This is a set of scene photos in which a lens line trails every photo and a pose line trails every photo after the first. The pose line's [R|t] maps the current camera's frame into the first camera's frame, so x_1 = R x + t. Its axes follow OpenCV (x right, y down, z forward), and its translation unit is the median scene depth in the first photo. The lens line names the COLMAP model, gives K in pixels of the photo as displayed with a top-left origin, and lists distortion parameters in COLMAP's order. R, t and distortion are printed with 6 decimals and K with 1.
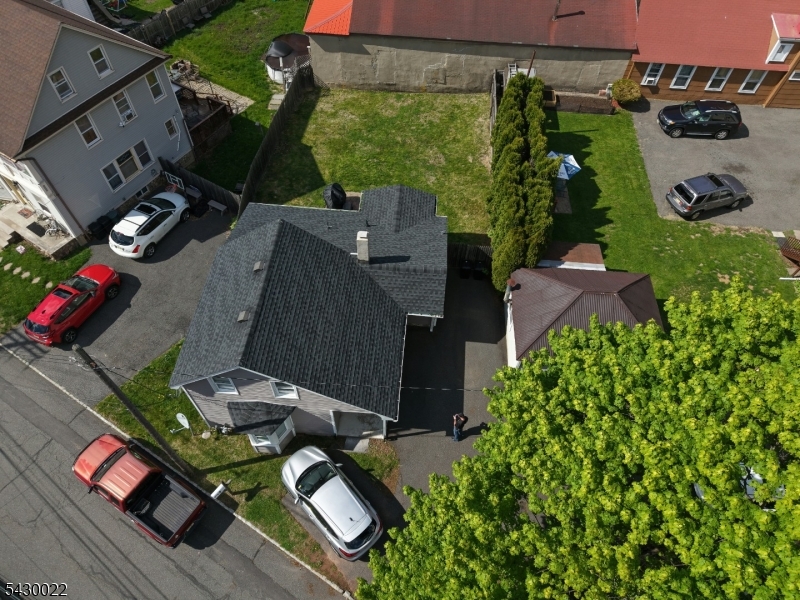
lens RADIAL K [[544.2, 0, 400.0], [0, 544.2, 300.0], [0, 0, 1]] dist [0.005864, 0.000998]
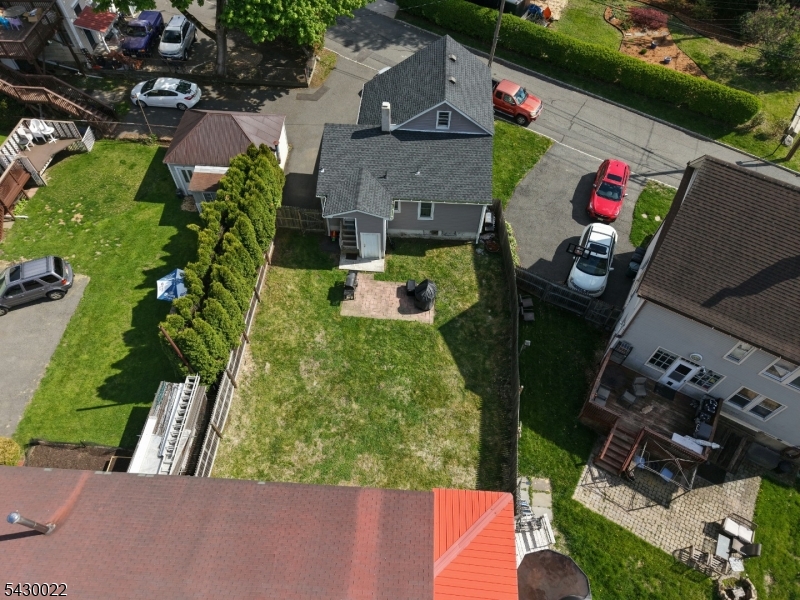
lens RADIAL K [[544.2, 0, 400.0], [0, 544.2, 300.0], [0, 0, 1]] dist [0.005864, 0.000998]
pose [[-0.998907, -0.013642, -0.044713, -0.030034], [-0.037536, -0.336024, 0.941105, -0.995597], [-0.027863, 0.941755, 0.335144, 0.630536]]
